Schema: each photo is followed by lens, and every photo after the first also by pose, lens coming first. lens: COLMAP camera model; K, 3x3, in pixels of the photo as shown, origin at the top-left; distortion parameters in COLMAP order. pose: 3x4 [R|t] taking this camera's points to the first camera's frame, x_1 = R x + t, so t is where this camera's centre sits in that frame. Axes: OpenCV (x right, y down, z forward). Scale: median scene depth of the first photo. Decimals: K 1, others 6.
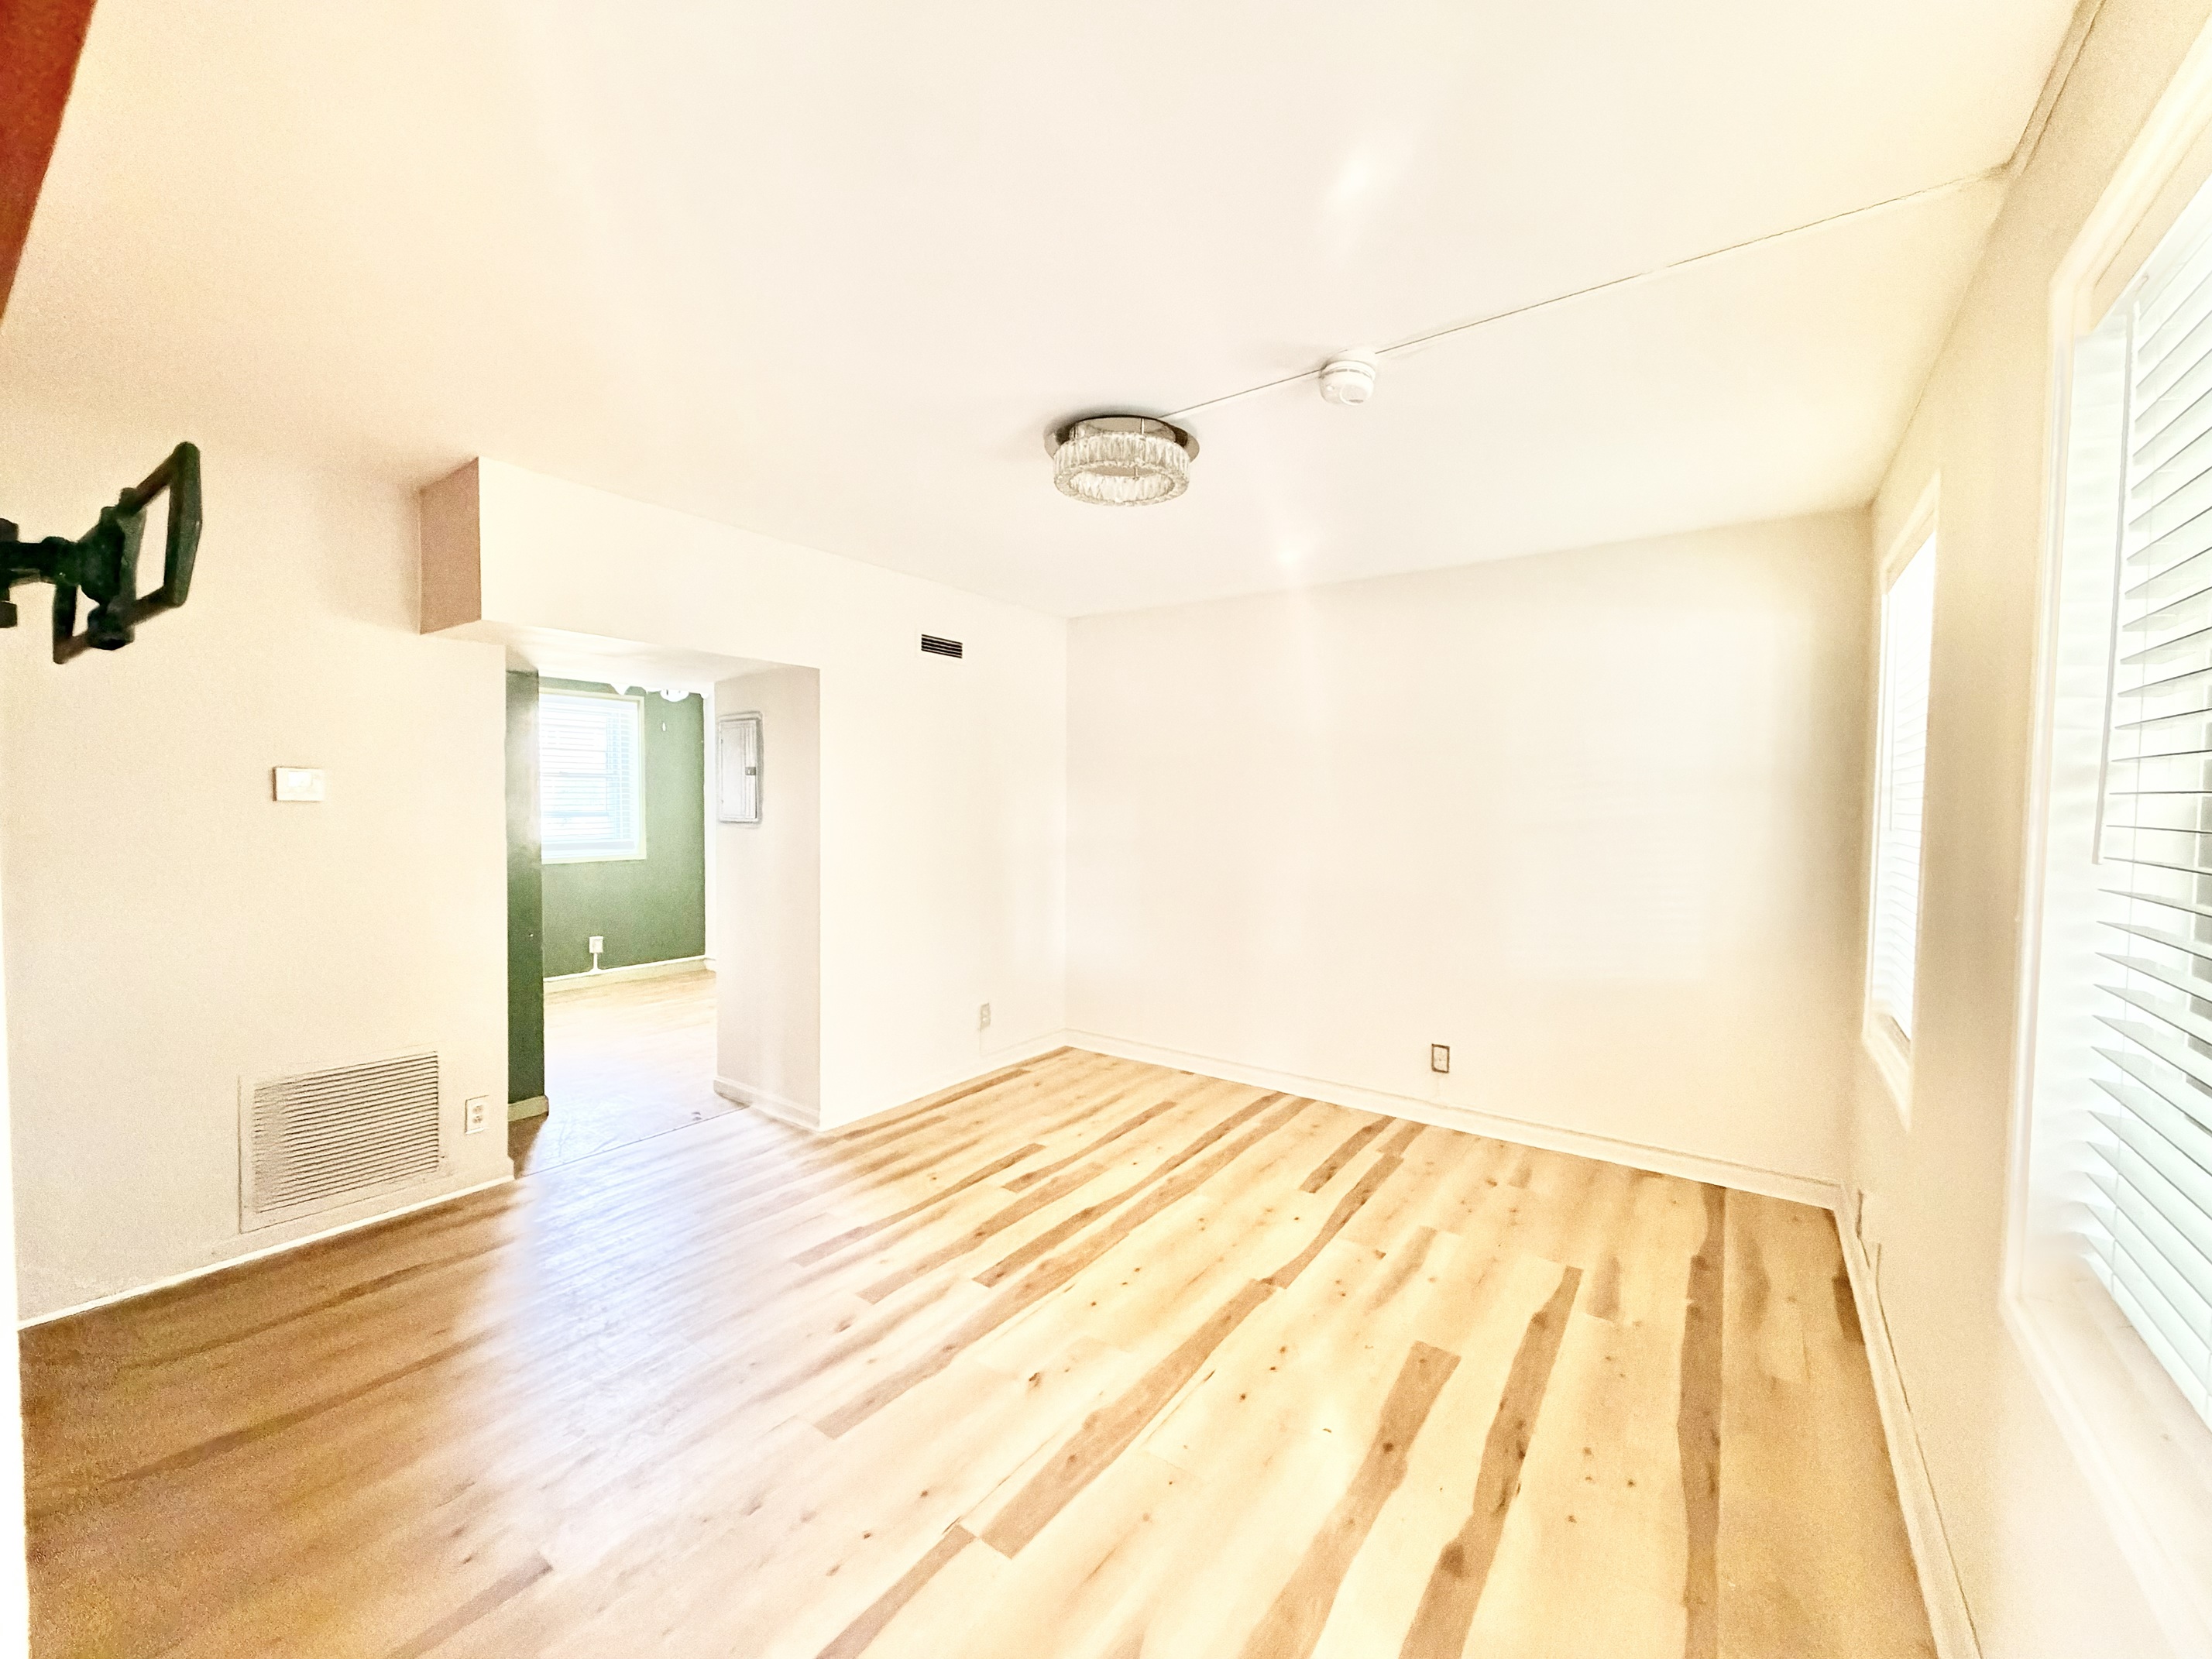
lens RADIAL K [[874.2, 0, 1097.4], [0, 874.2, 825.9], [0, 0, 1]] dist [0.000665, -0.000421]
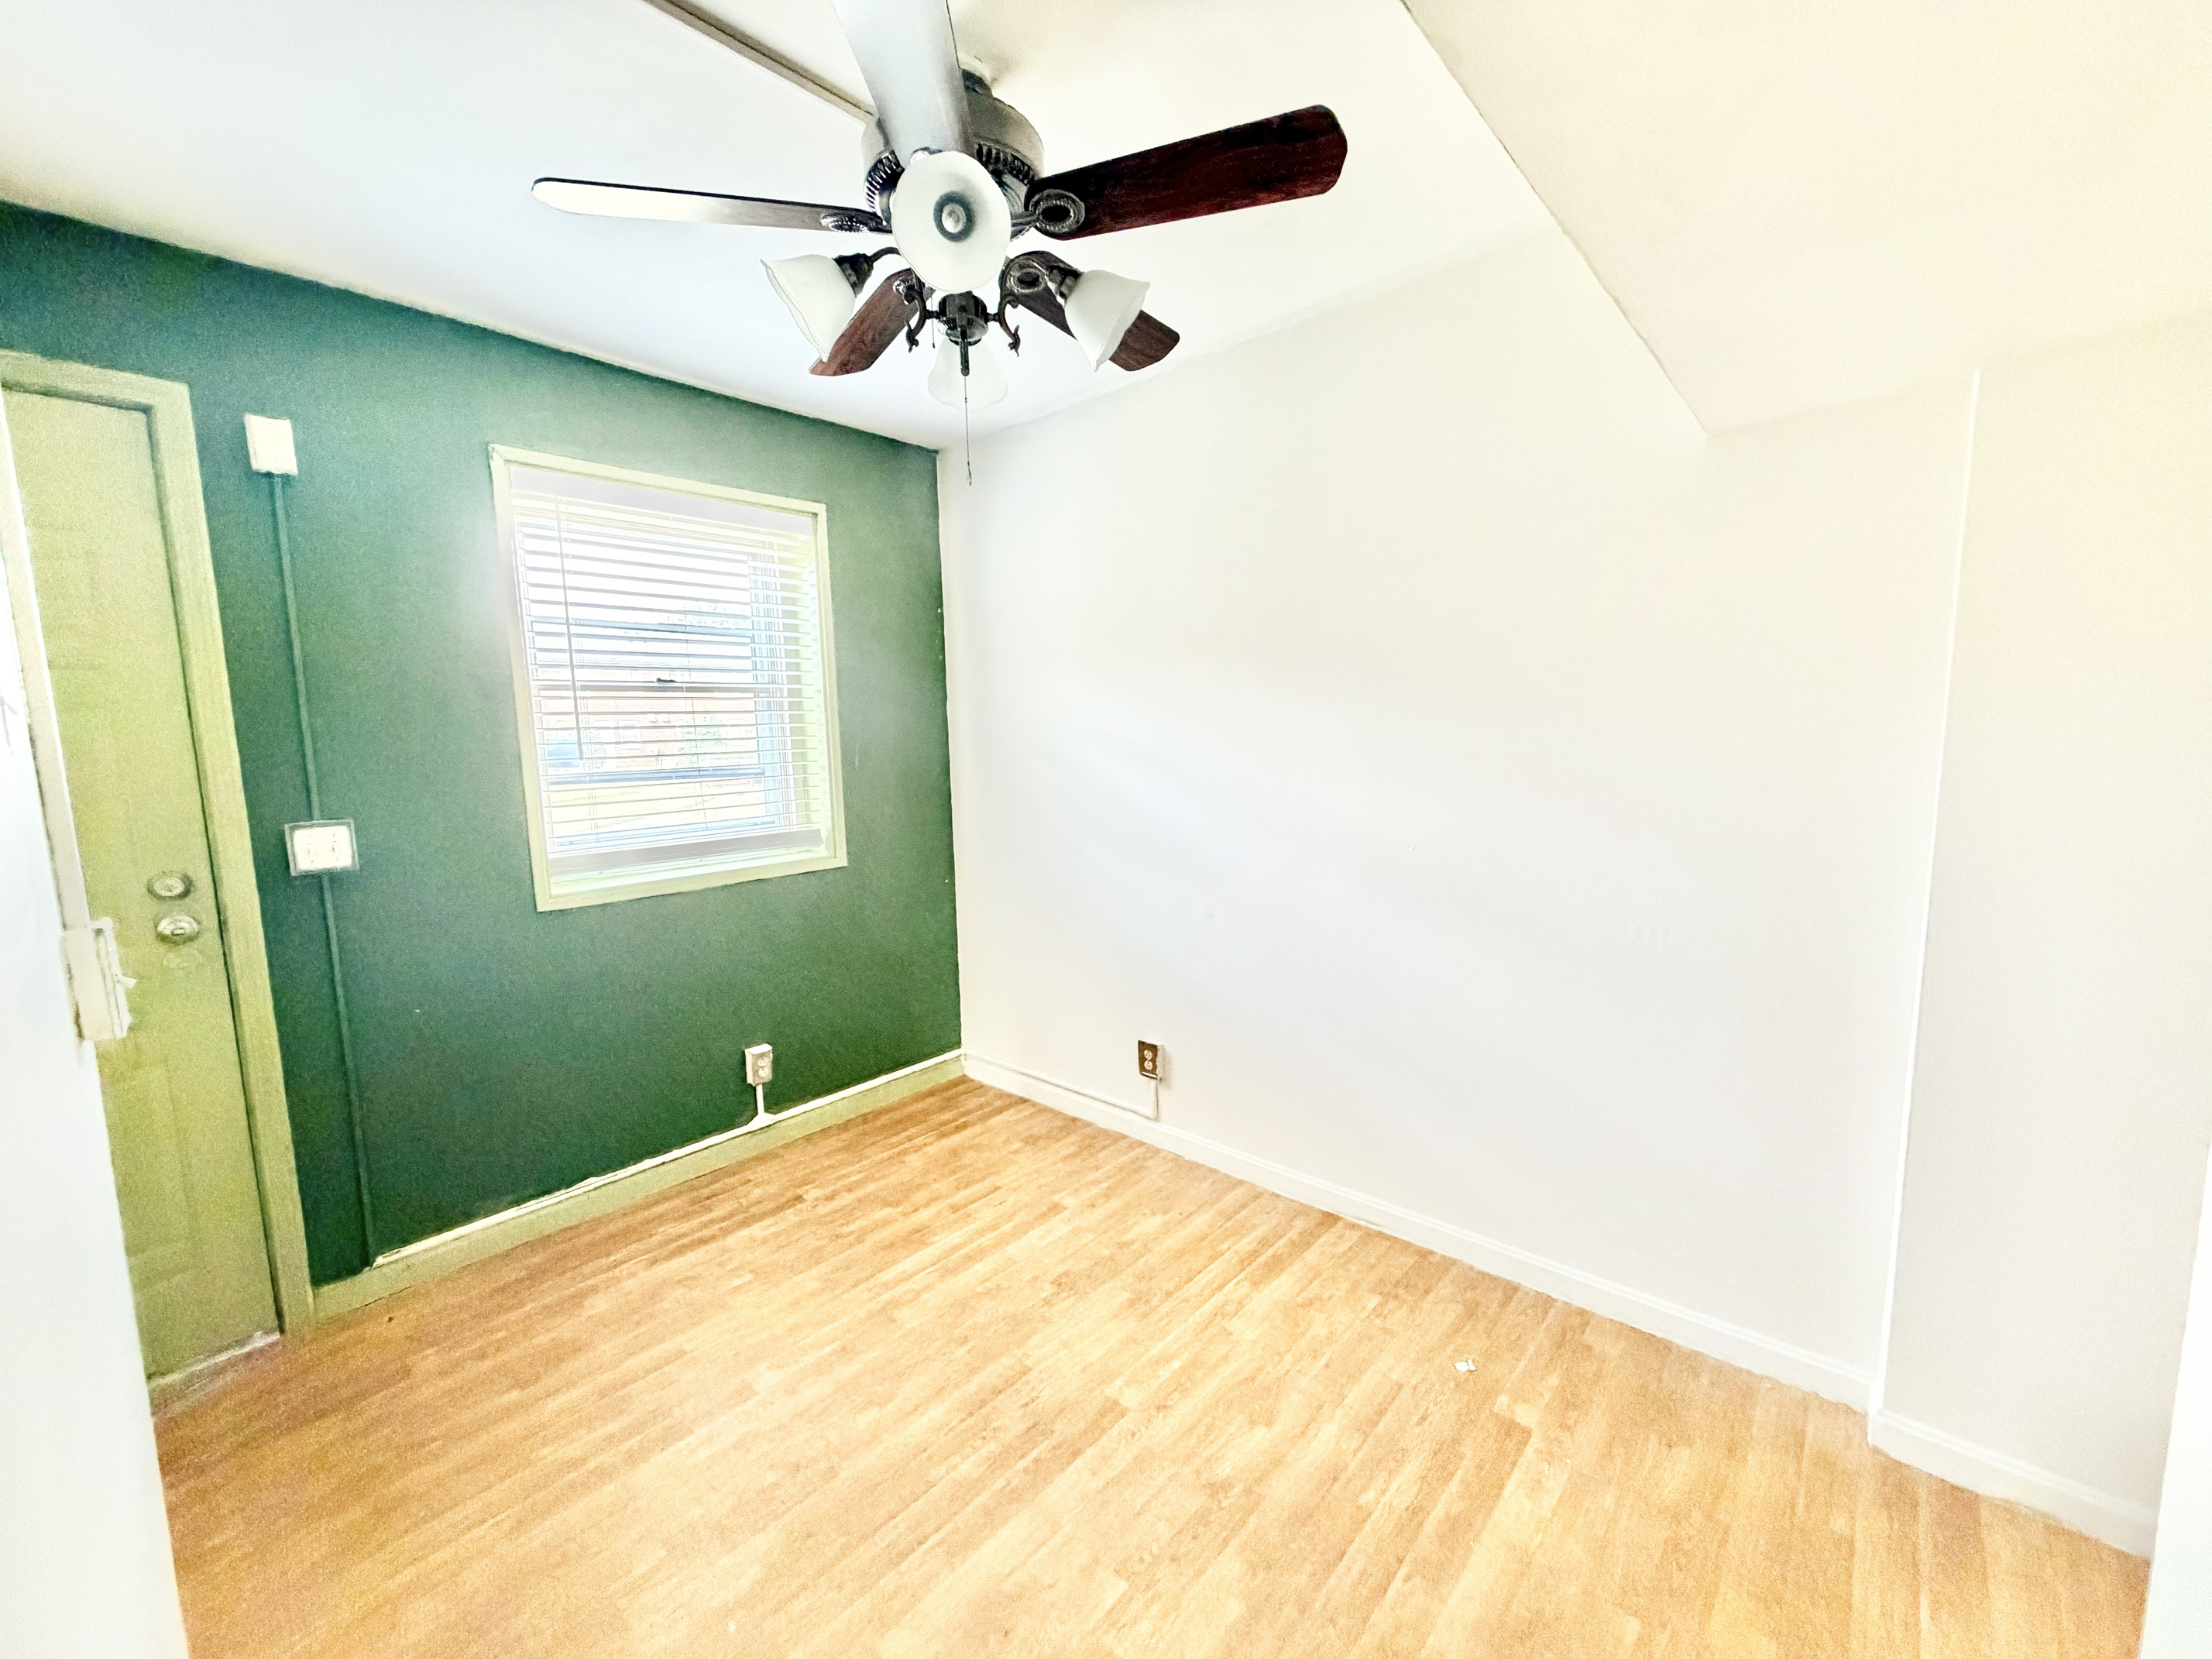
lens RADIAL K [[874.2, 0, 1099.2], [0, 874.2, 817.1], [0, 0, 1]] dist [0.000665, -0.000421]
pose [[0.995339, -0.020981, -0.094127, -0.873396], [0.027507, 0.997266, 0.068581, -0.070123], [0.092431, -0.070851, 0.993195, 1.413747]]
